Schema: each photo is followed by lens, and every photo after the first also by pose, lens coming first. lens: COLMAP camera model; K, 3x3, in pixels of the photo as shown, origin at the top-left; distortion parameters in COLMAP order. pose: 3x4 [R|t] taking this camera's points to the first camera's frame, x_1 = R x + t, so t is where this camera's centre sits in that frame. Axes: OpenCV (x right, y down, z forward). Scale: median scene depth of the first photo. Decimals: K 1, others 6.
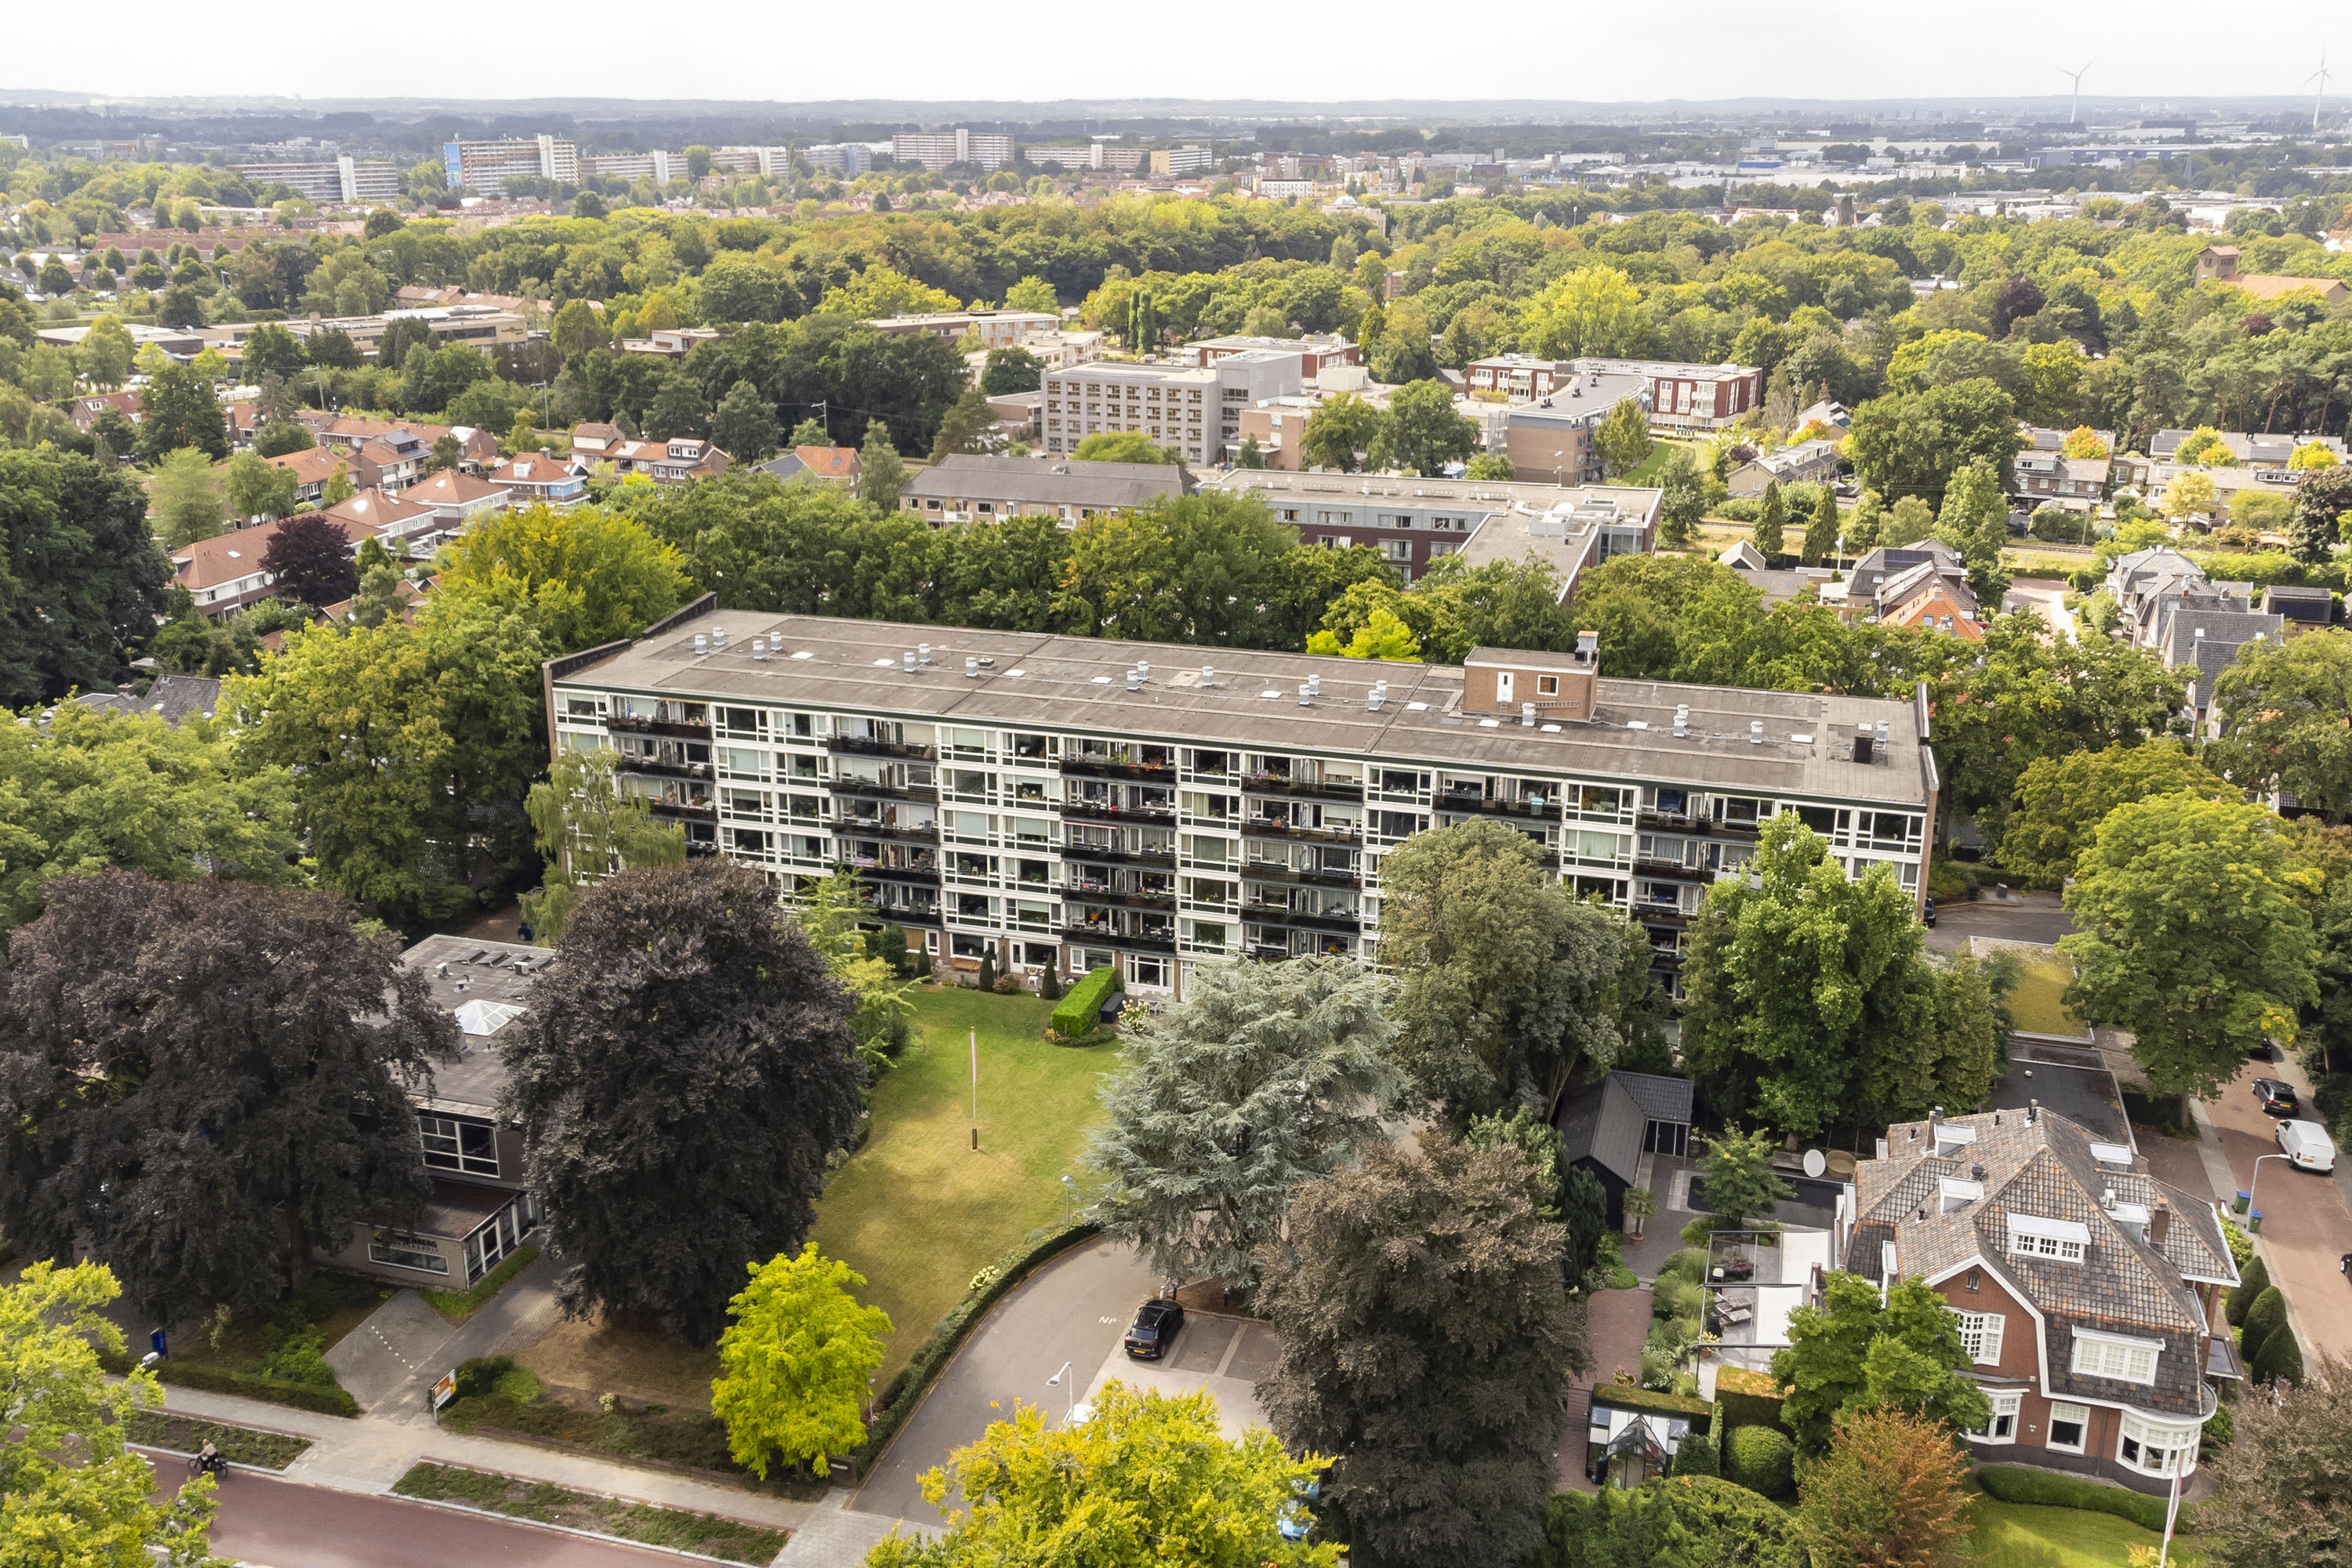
lens RADIAL K [[2059.8, 0, 1178.5], [0, 2059.8, 714.4], [0, 0, 1]] dist [0.089000, -0.001068]
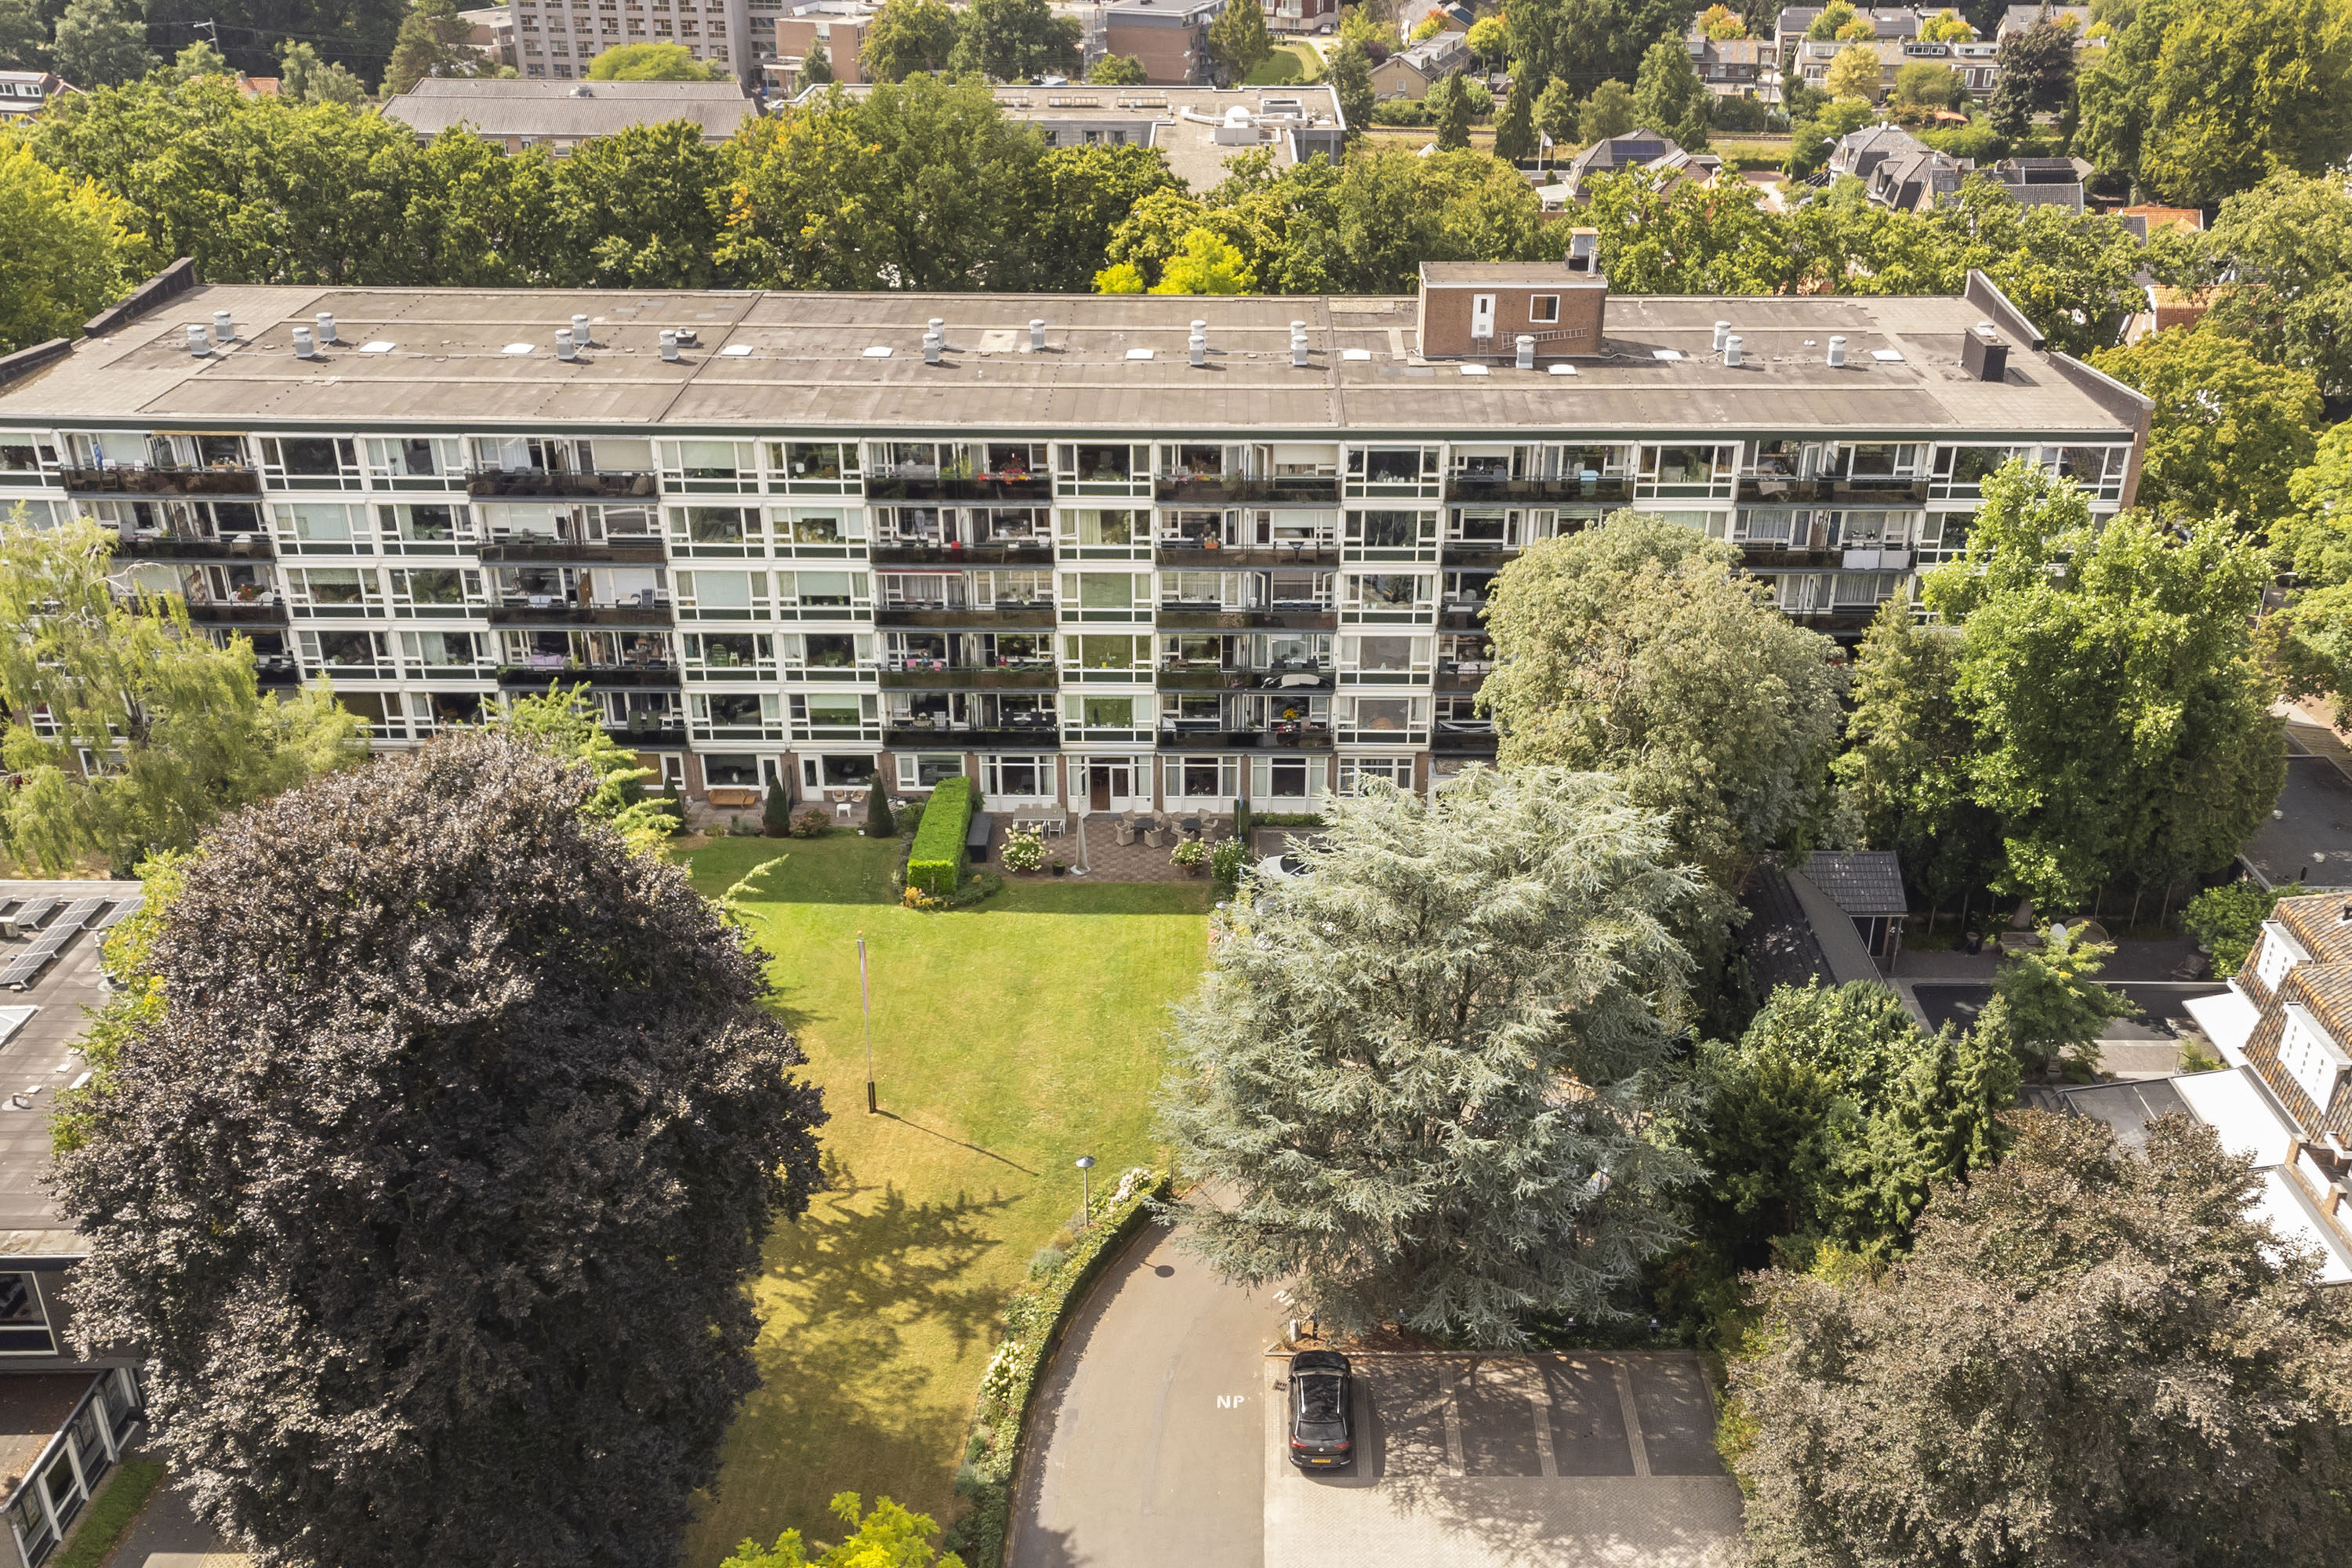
lens RADIAL K [[2103.3, 0, 1224.4], [0, 2103.3, 694.0], [0, 0, 1]] dist [0.075657, -0.009480]
pose [[0.959594, -0.117364, 0.255744, -0.123397], [0.078929, 0.984644, 0.155712, -0.005419], [-0.270092, -0.129235, 0.954122, 0.318917]]
